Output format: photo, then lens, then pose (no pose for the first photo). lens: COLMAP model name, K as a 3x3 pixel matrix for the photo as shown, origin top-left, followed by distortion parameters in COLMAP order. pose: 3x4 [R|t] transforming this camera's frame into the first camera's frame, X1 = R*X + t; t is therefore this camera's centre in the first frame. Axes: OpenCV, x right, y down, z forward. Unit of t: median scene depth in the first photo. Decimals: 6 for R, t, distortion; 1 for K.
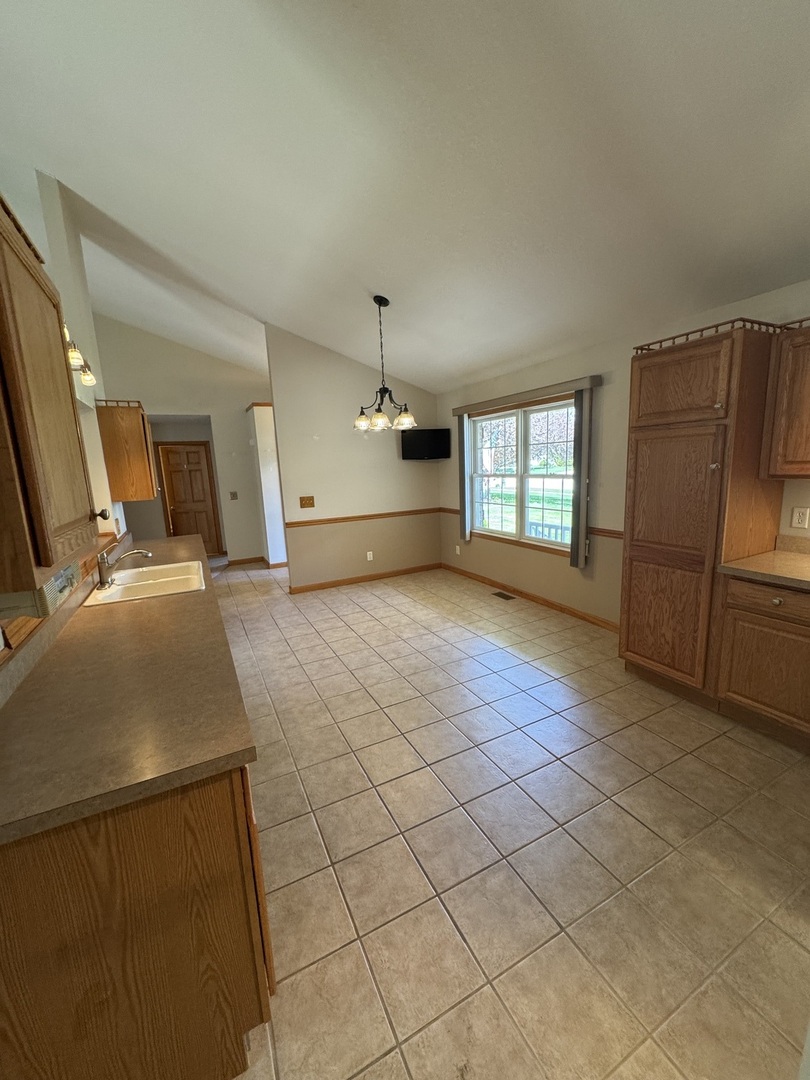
lens RADIAL K [[429.8, 0, 409.6], [0, 429.8, 540.0], [0, 0, 1]] dist [-0.000430, 0.000290]
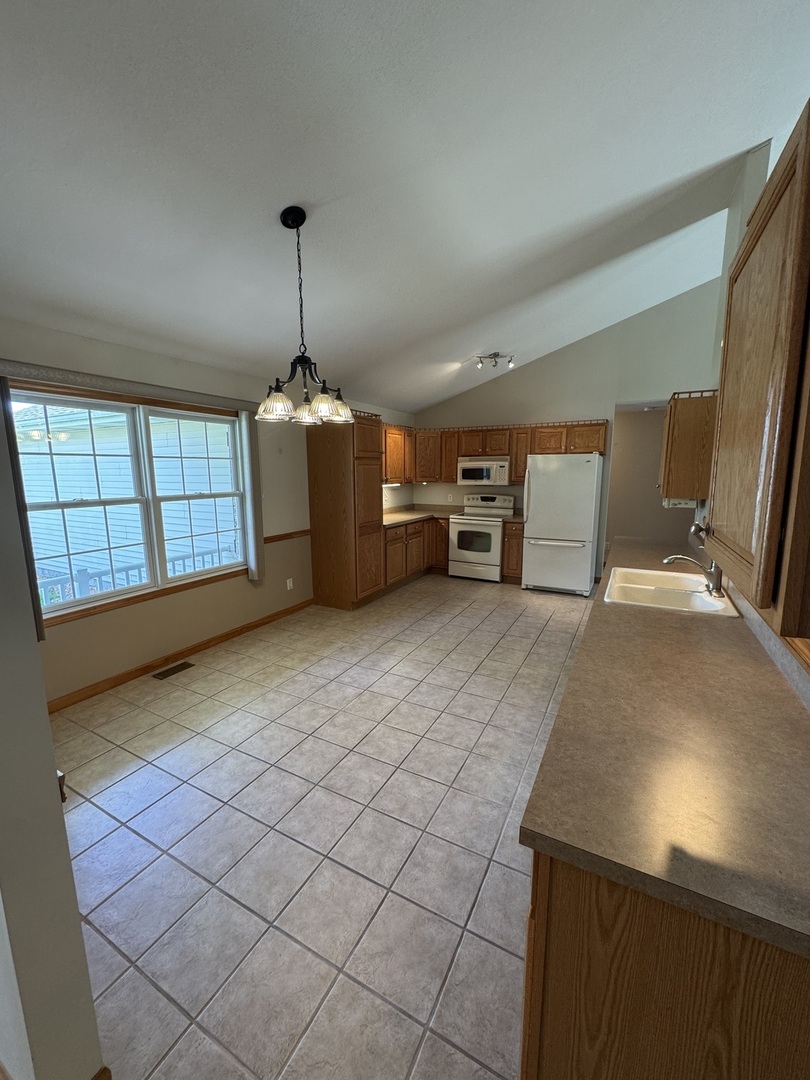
lens RADIAL K [[429.8, 0, 407.1], [0, 429.8, 535.7], [0, 0, 1]] dist [-0.000430, 0.000290]
pose [[-0.569463, -0.078718, 0.818239, -0.659330], [0.174464, 0.961153, 0.213887, -0.194945], [-0.803290, 0.264554, -0.533607, 1.215456]]
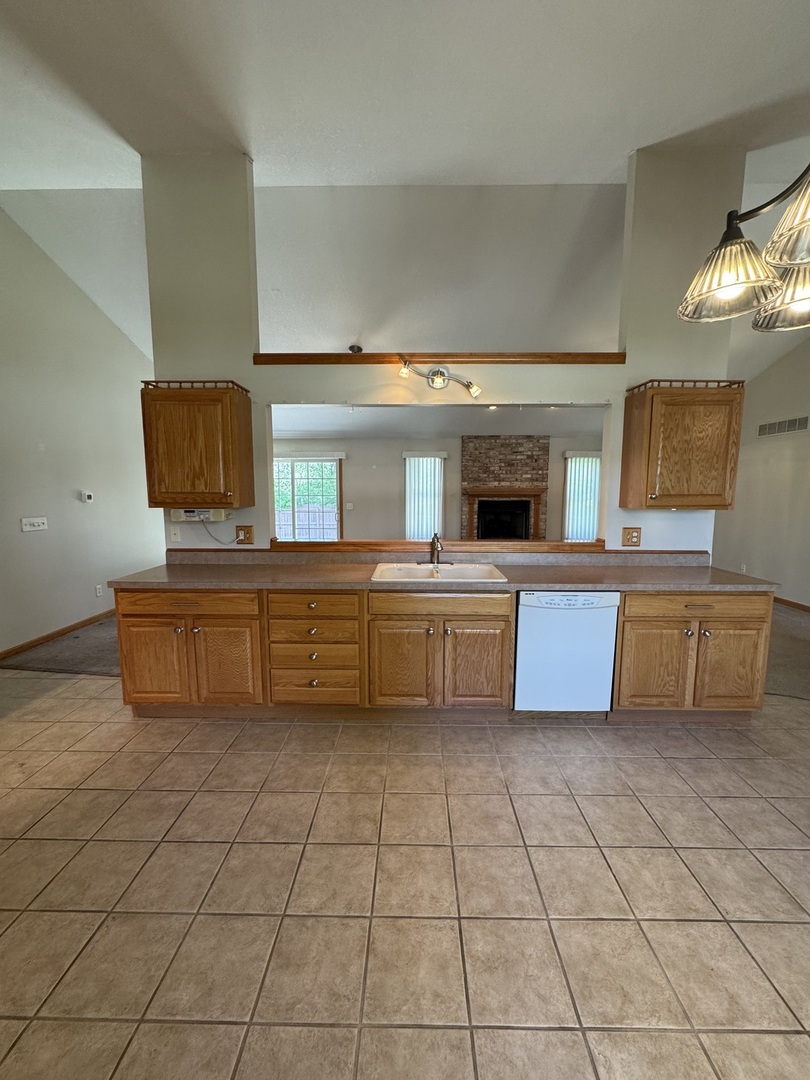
lens RADIAL K [[429.8, 0, 405.2], [0, 429.8, 537.6], [0, 0, 1]] dist [-0.000430, 0.000290]
pose [[-0.473279, 0.141860, -0.869415, 0.244521], [-0.136064, 0.963332, 0.231252, -0.149459], [0.870341, 0.227743, -0.436623, 0.887655]]
